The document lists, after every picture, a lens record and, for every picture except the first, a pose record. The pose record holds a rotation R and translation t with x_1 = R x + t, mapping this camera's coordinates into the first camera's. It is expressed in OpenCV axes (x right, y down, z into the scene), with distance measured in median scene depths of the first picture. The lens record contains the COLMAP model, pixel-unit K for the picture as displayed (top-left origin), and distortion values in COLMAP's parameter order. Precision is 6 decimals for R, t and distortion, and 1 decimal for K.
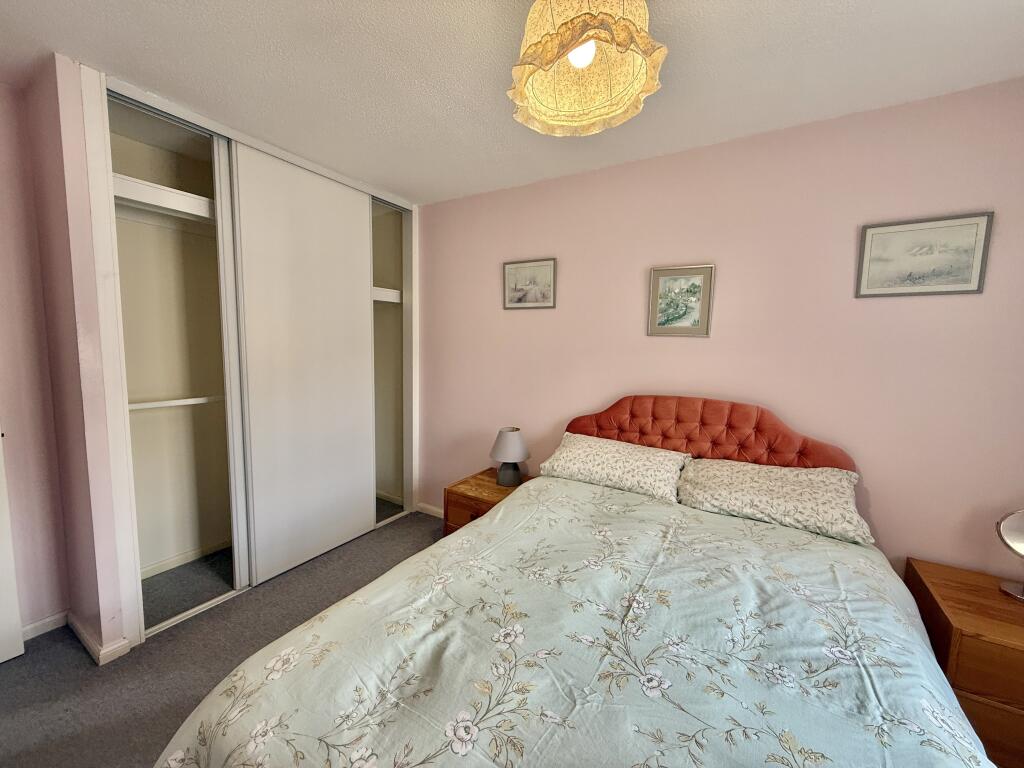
lens RADIAL K [[409.6, 0, 507.9], [0, 409.6, 381.2], [0, 0, 1]] dist [-0.001801, -0.000058]
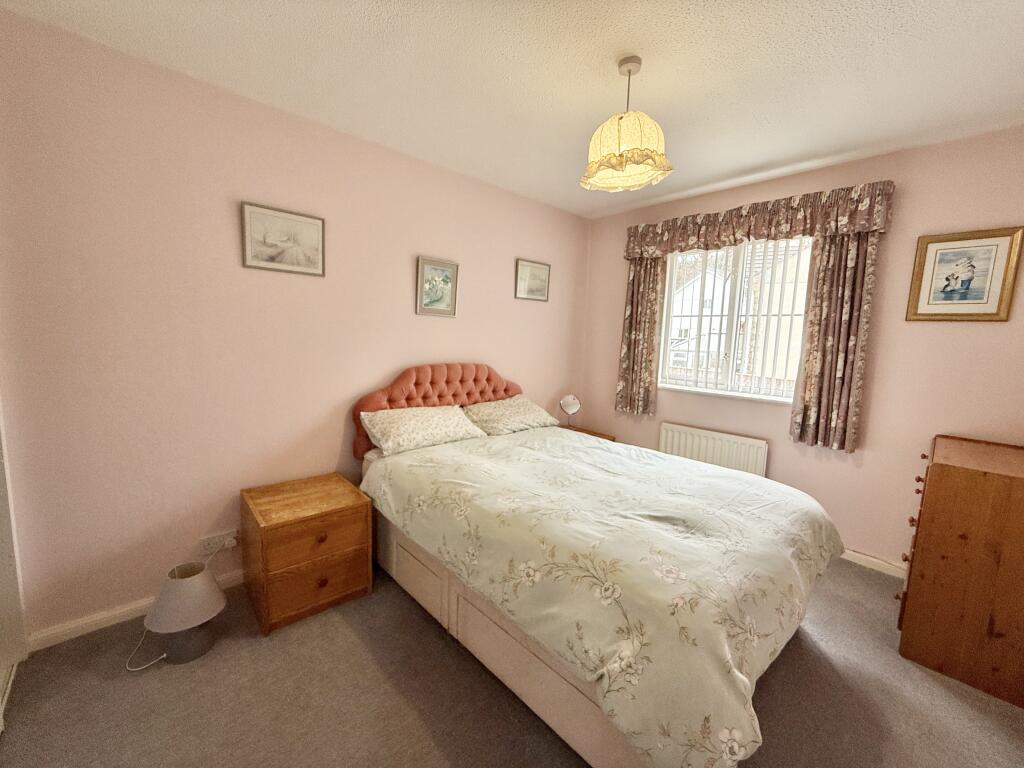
lens RADIAL K [[409.6, 0, 509.0], [0, 409.6, 385.0], [0, 0, 1]] dist [-0.001801, -0.000058]
pose [[0.259683, -0.127647, 0.957220, -0.778483], [0.063075, 0.991351, 0.115087, -0.031748], [-0.963632, 0.030491, 0.265488, 0.479732]]
